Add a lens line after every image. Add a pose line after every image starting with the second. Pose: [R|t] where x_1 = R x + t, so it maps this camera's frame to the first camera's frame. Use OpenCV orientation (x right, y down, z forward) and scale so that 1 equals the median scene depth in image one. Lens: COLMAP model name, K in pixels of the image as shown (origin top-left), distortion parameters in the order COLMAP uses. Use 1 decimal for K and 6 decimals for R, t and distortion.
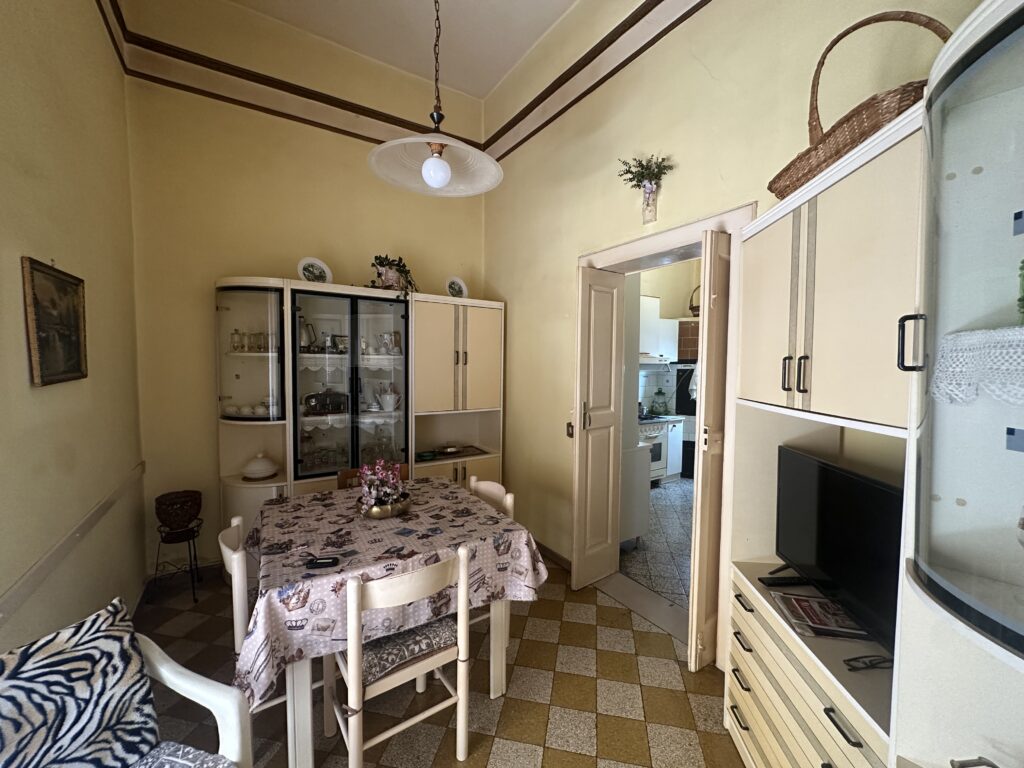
lens RADIAL K [[409.3, 0, 512.0], [0, 409.3, 384.0], [0, 0, 1]] dist [0.014739, -0.000213]
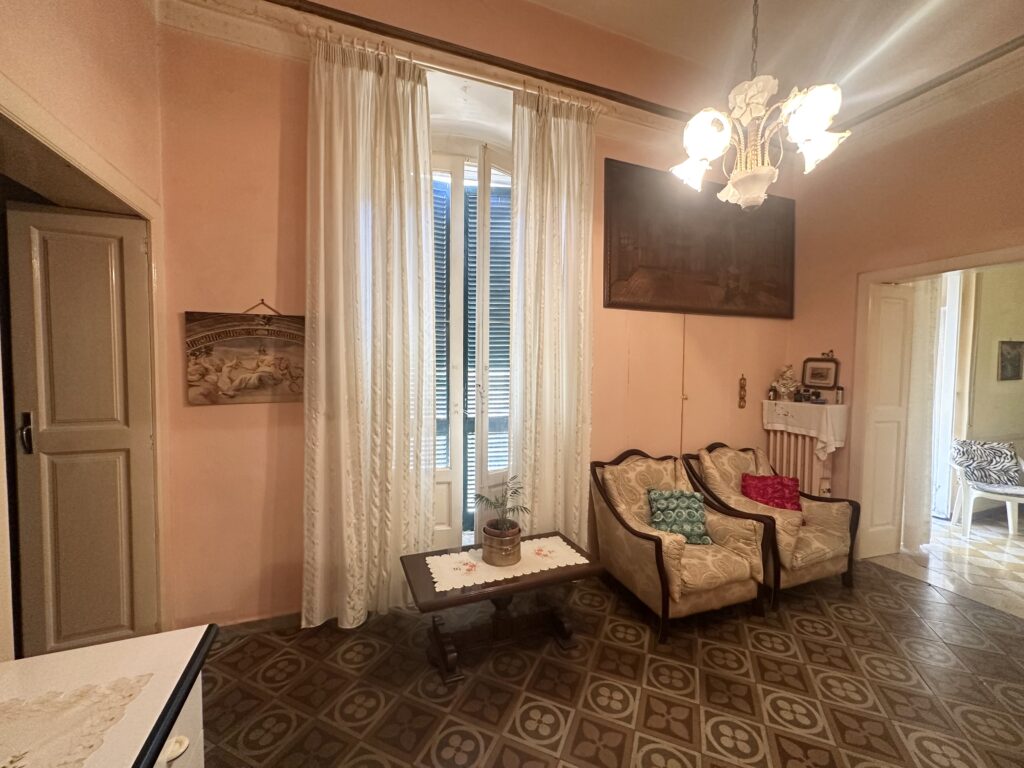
lens RADIAL K [[409.3, 0, 512.0], [0, 409.3, 384.0], [0, 0, 1]] dist [0.014739, -0.000213]
pose [[-0.192640, 0.036051, -0.980607, 2.964478], [-0.059235, 0.997075, 0.048293, 0.107219], [0.979480, 0.067390, -0.189941, -2.232233]]
